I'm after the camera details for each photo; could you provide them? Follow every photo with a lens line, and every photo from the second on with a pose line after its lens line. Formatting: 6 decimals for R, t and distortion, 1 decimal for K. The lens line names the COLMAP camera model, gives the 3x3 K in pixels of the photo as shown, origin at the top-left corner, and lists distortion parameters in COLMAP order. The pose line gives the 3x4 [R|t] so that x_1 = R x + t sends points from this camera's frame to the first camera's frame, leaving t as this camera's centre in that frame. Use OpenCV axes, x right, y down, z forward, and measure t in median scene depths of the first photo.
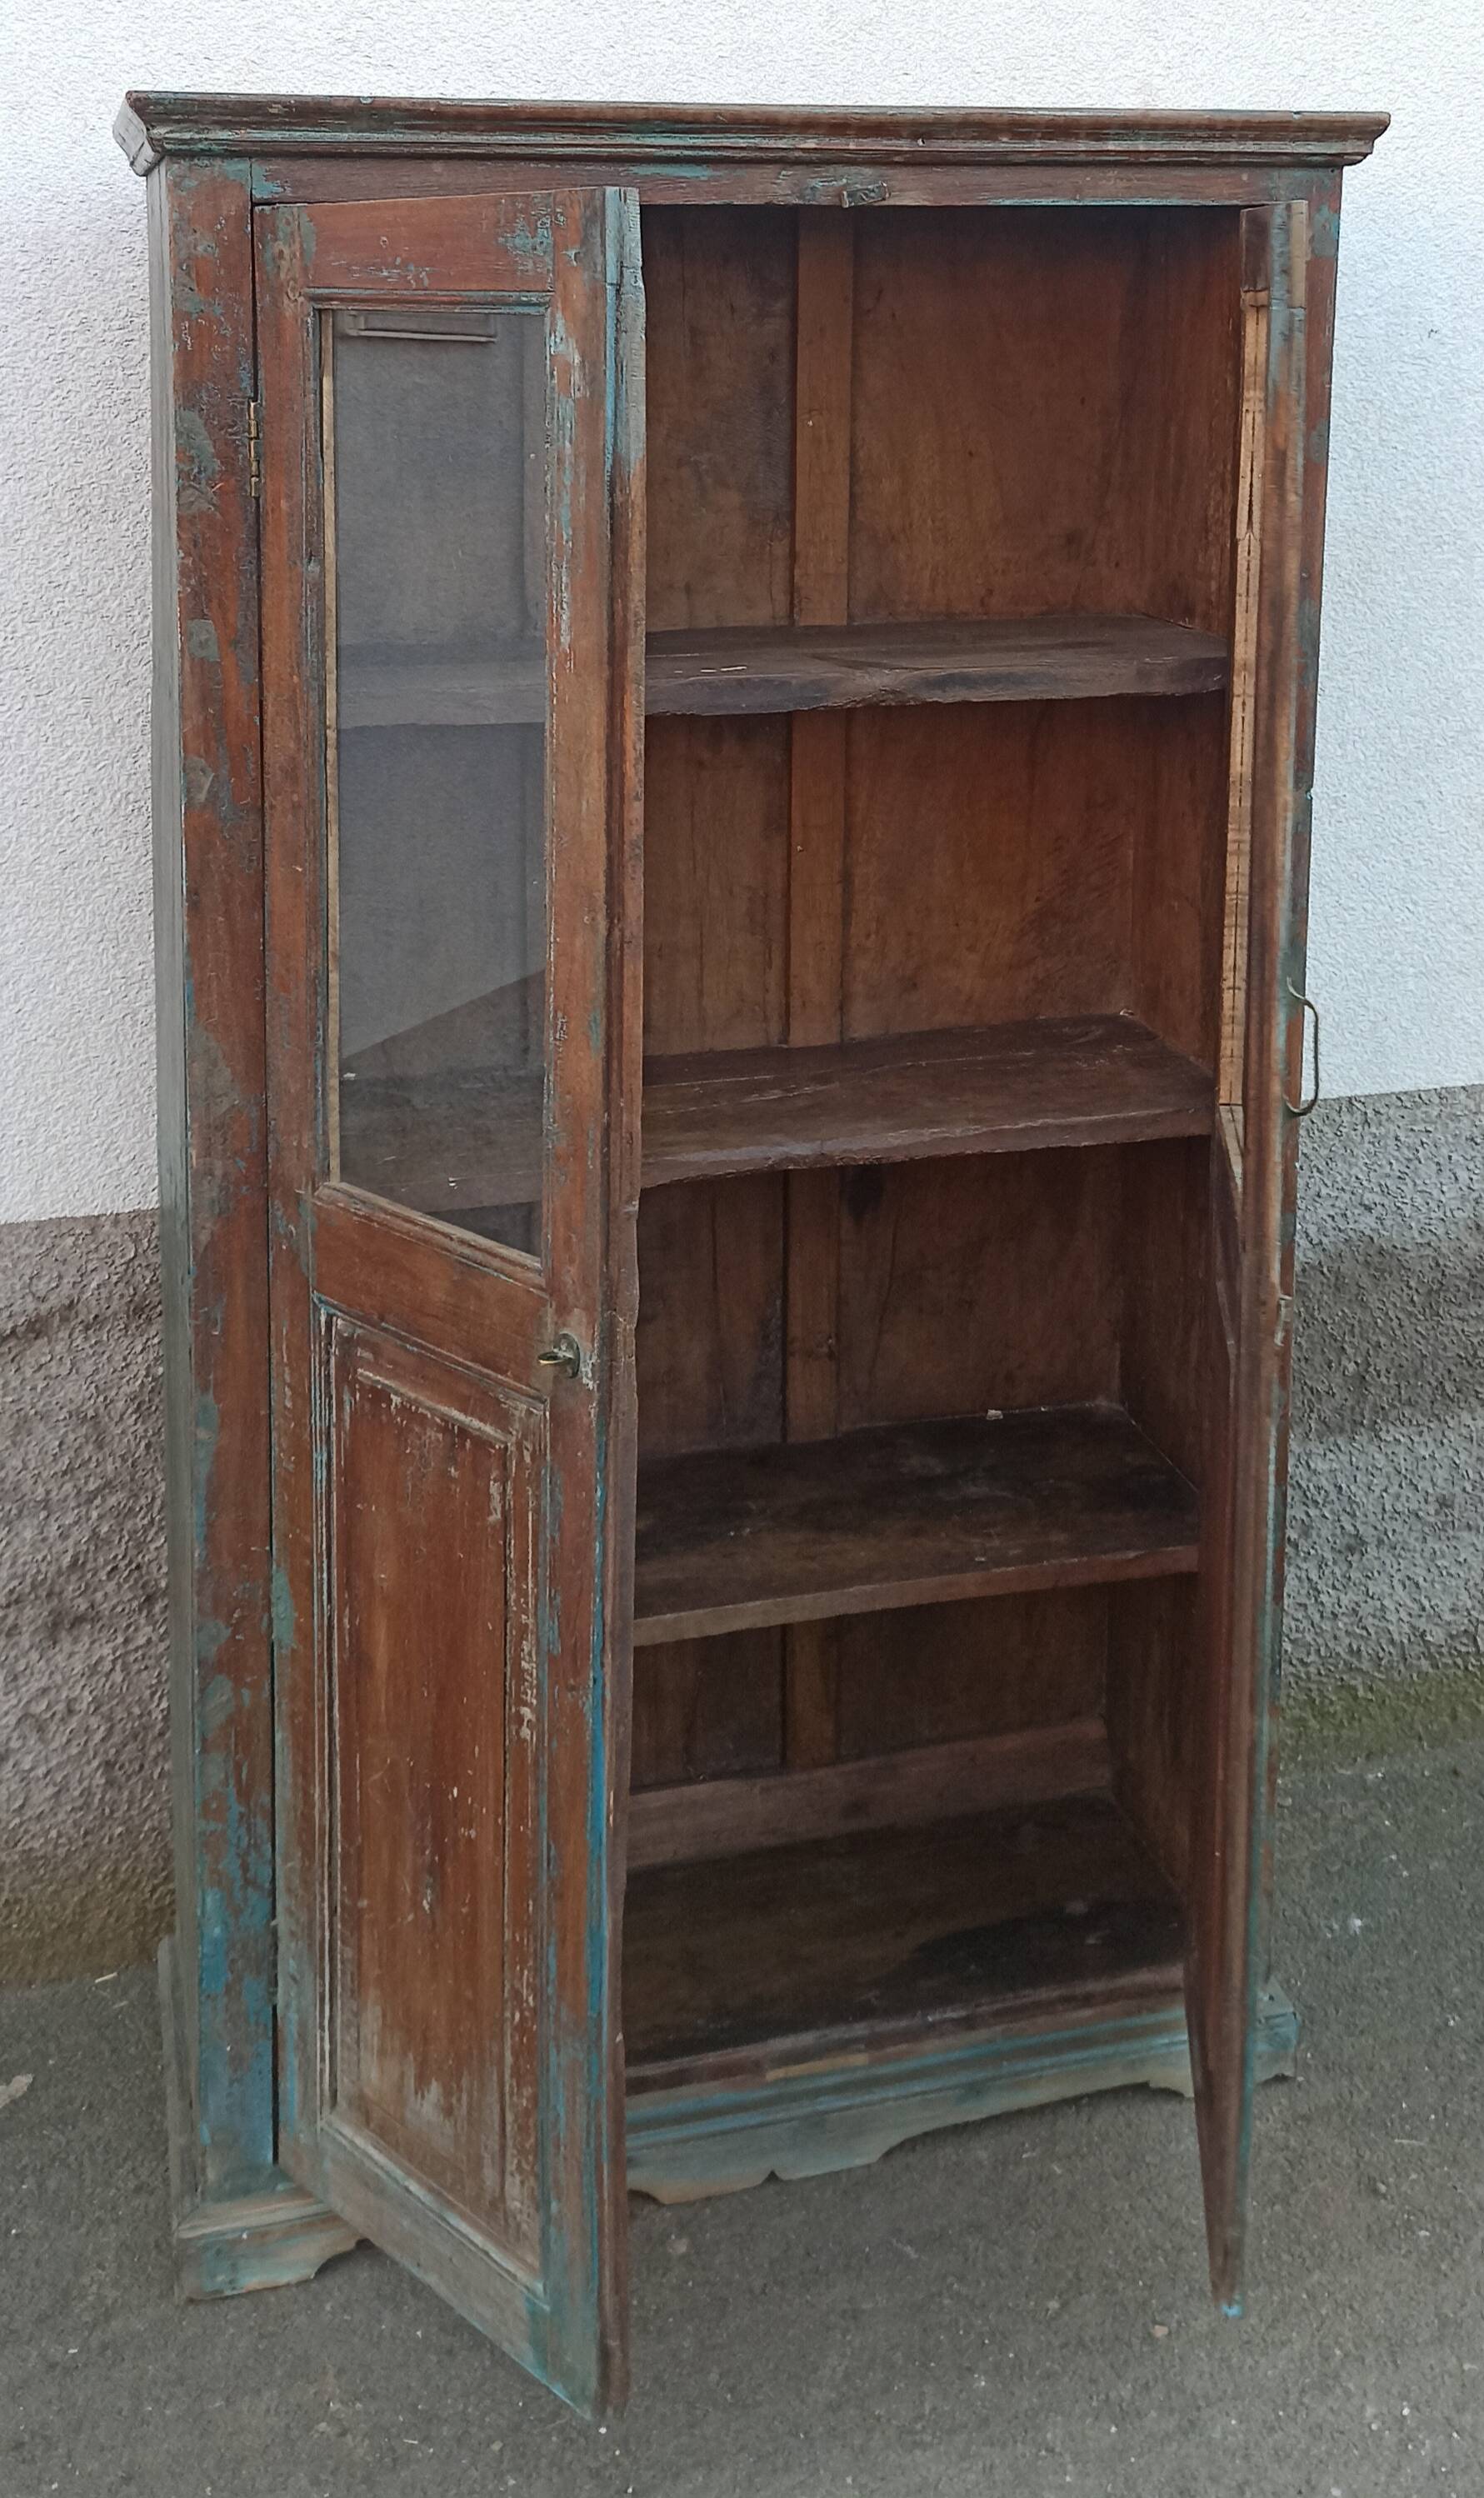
lens RADIAL K [[2858.7, 0, 920.8], [0, 2858.7, 719.4], [0, 0, 1]] dist [0.067523, -0.081528]
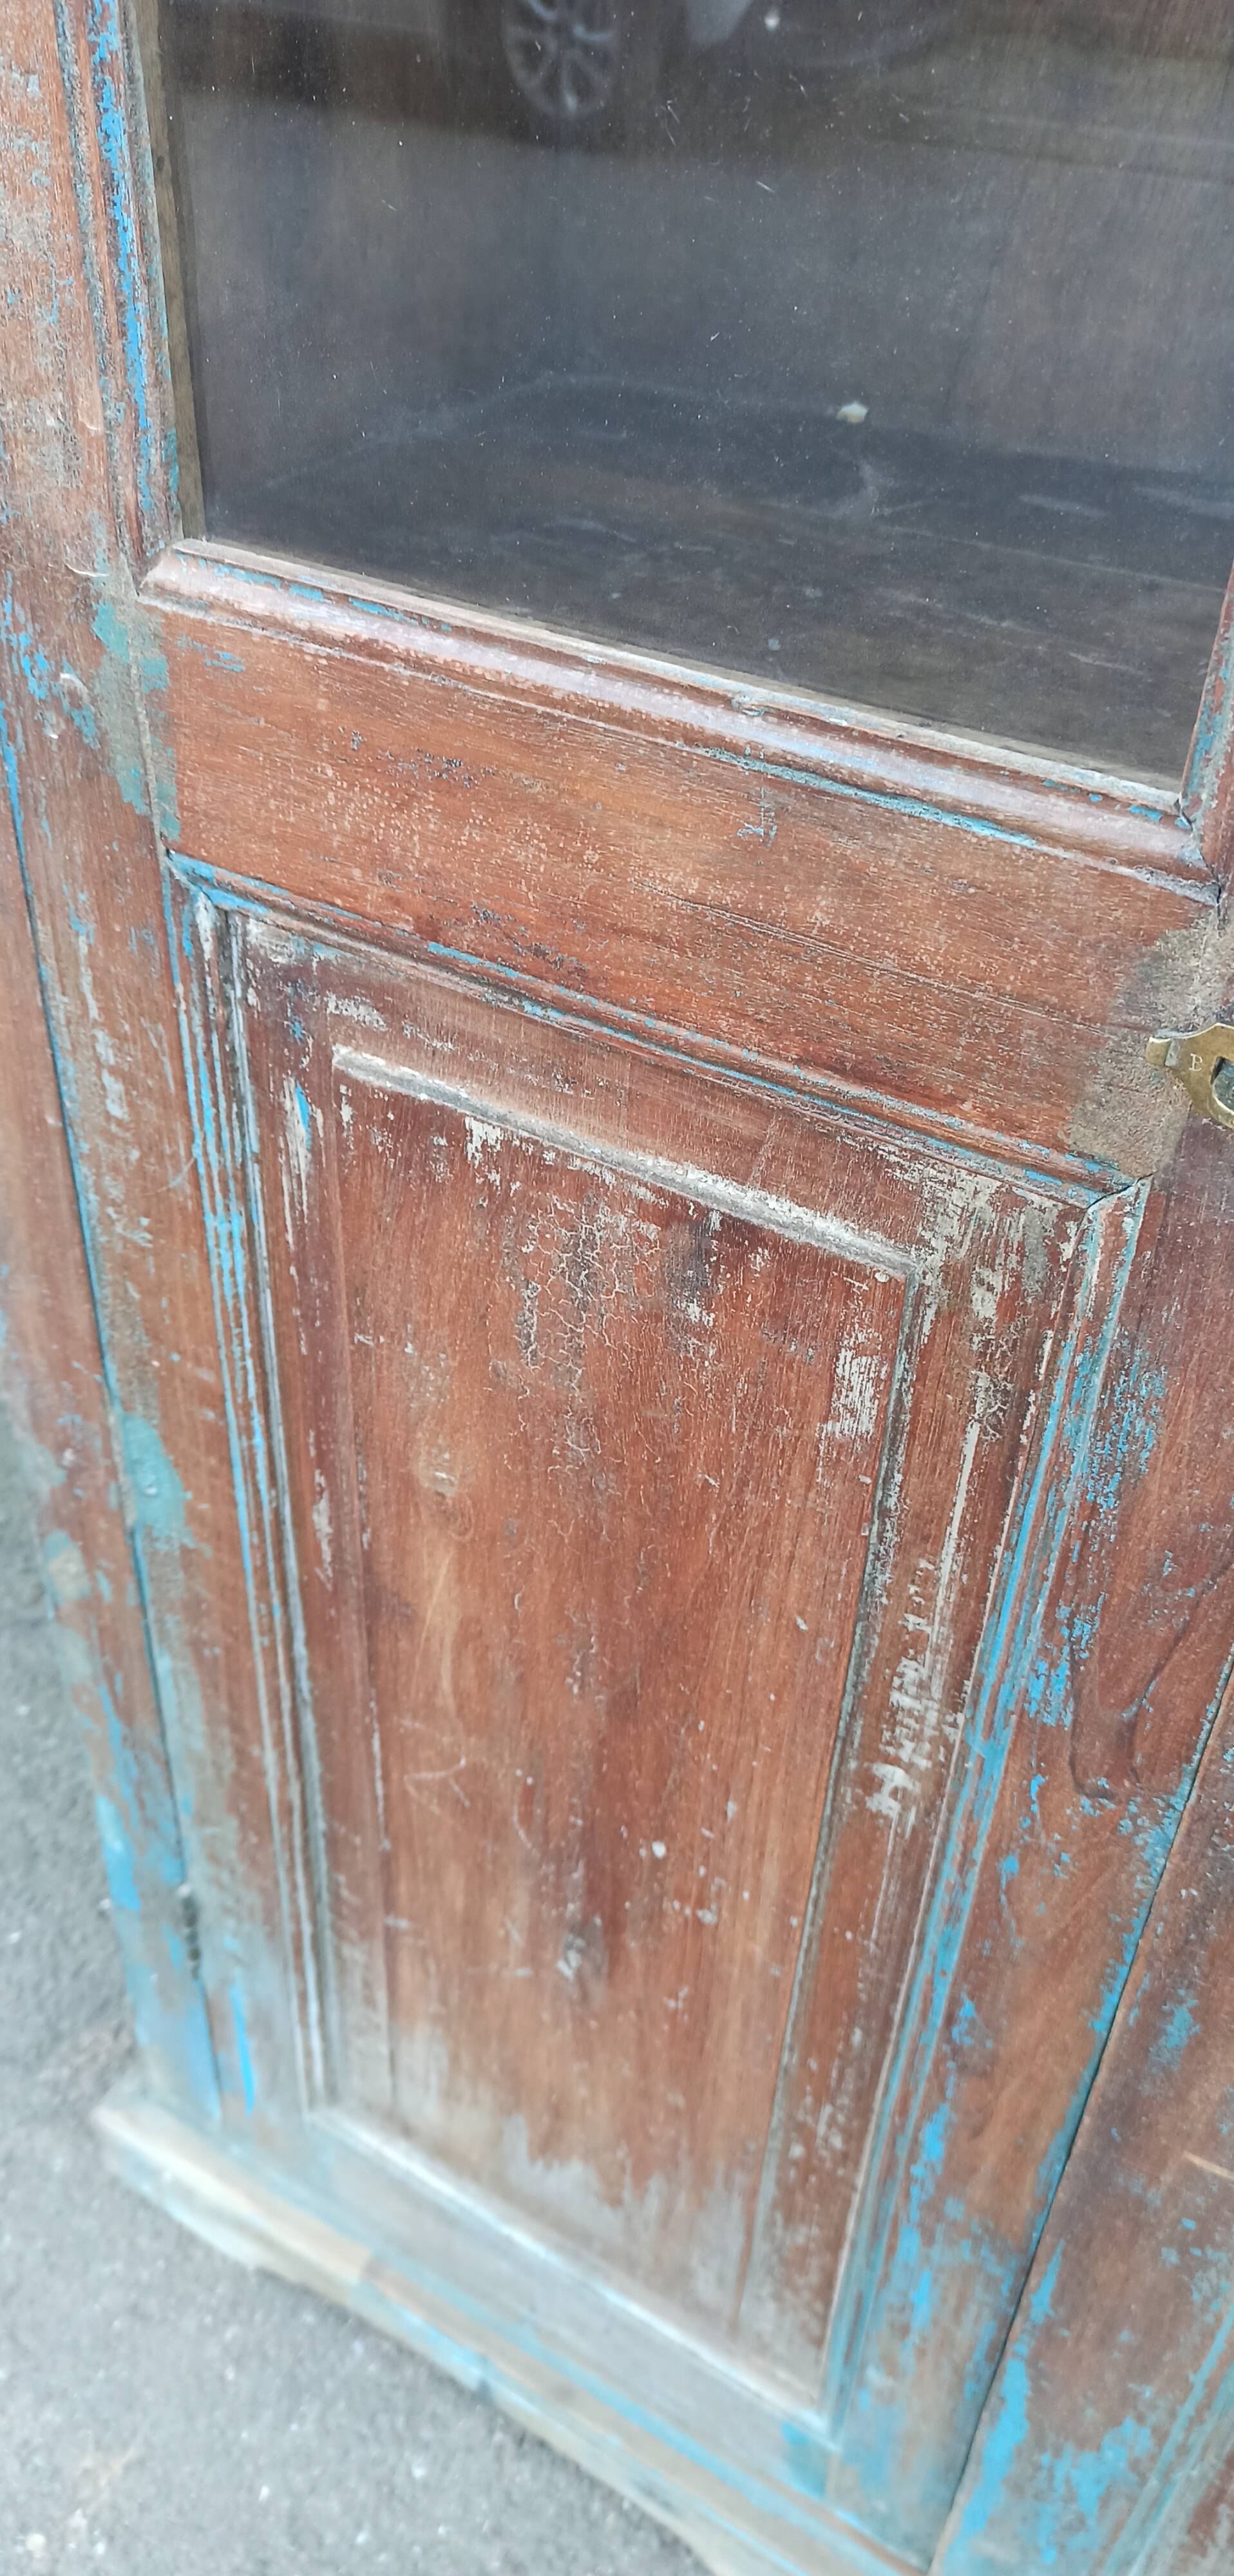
lens RADIAL K [[1972.7, 0, 642.4], [0, 1972.7, 1308.8], [0, 0, 1]] dist [0.052859, -0.064134]
pose [[0.669176, 0.473677, -0.572568, 0.009663], [-0.138720, 0.836591, 0.529973, 0.084727], [0.730042, -0.275219, 0.625535, 0.765815]]
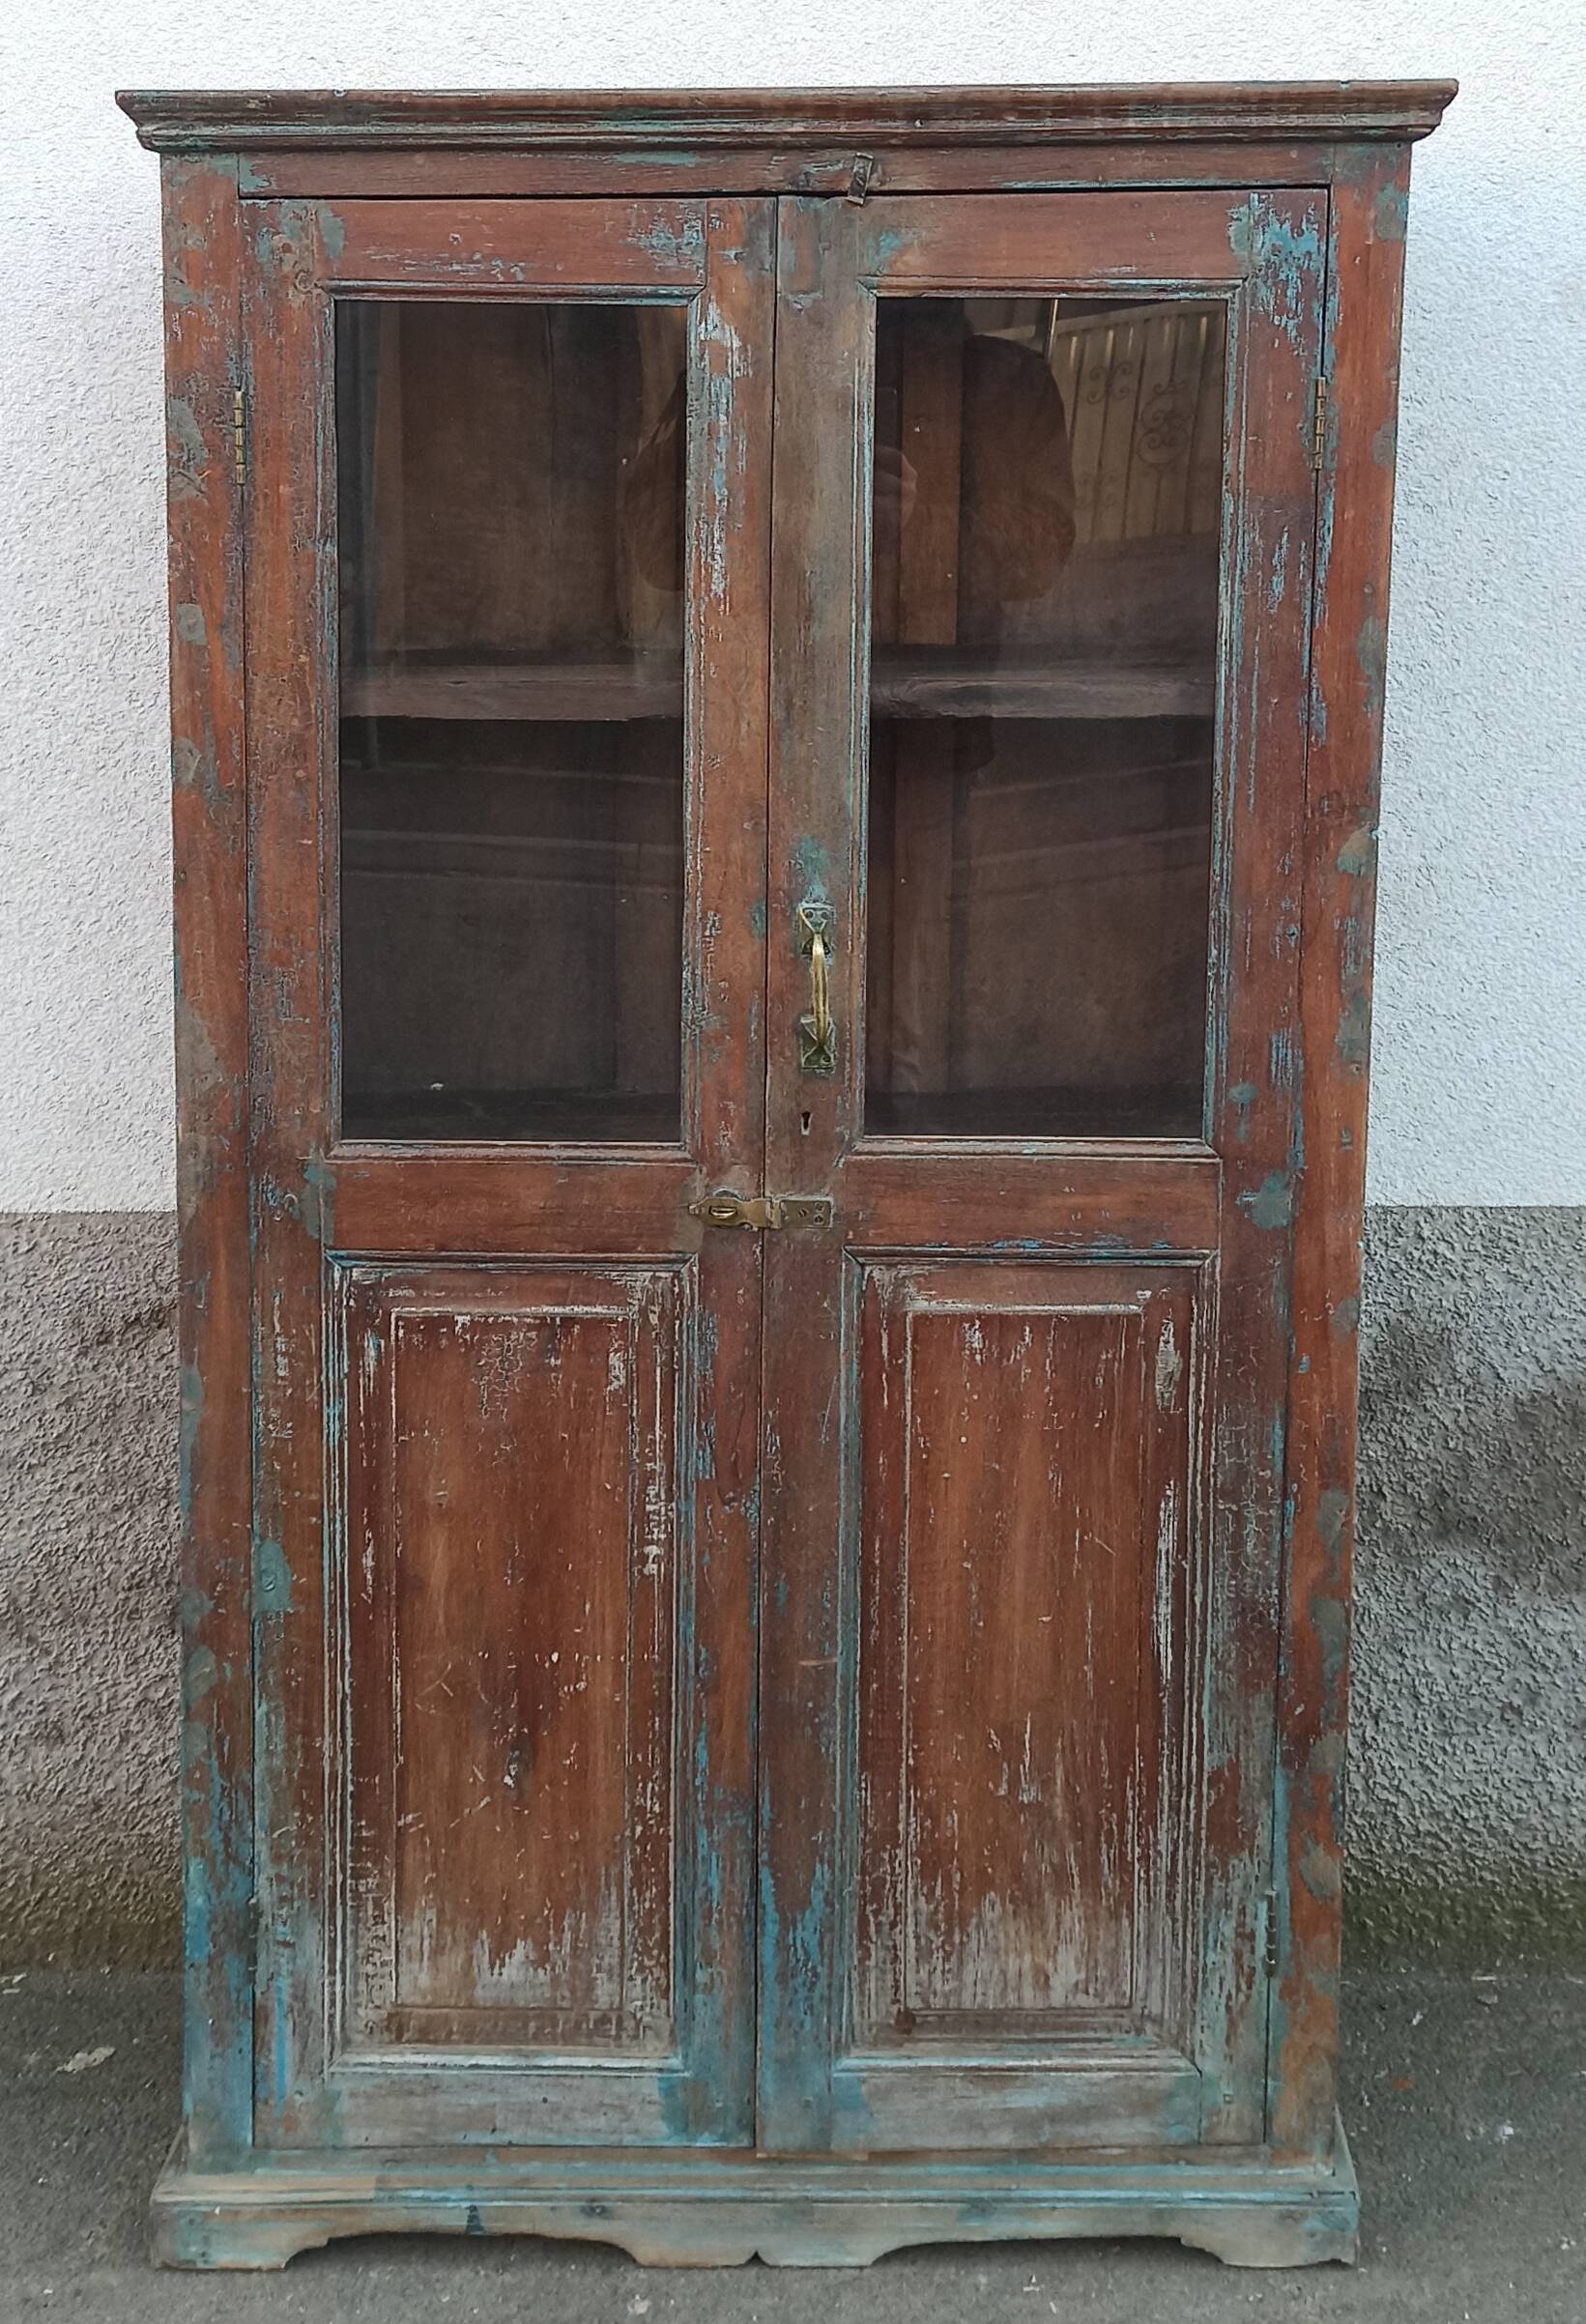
lens RADIAL K [[3326.6, 0, 844.9], [0, 3326.6, 802.6], [0, 0, 1]] dist [0.048868, -0.000470]
pose [[0.952047, 0.036921, -0.303717, 0.282842], [-0.040913, 0.999140, -0.006789, 0.029122], [0.303205, 0.018889, 0.952738, -0.053080]]
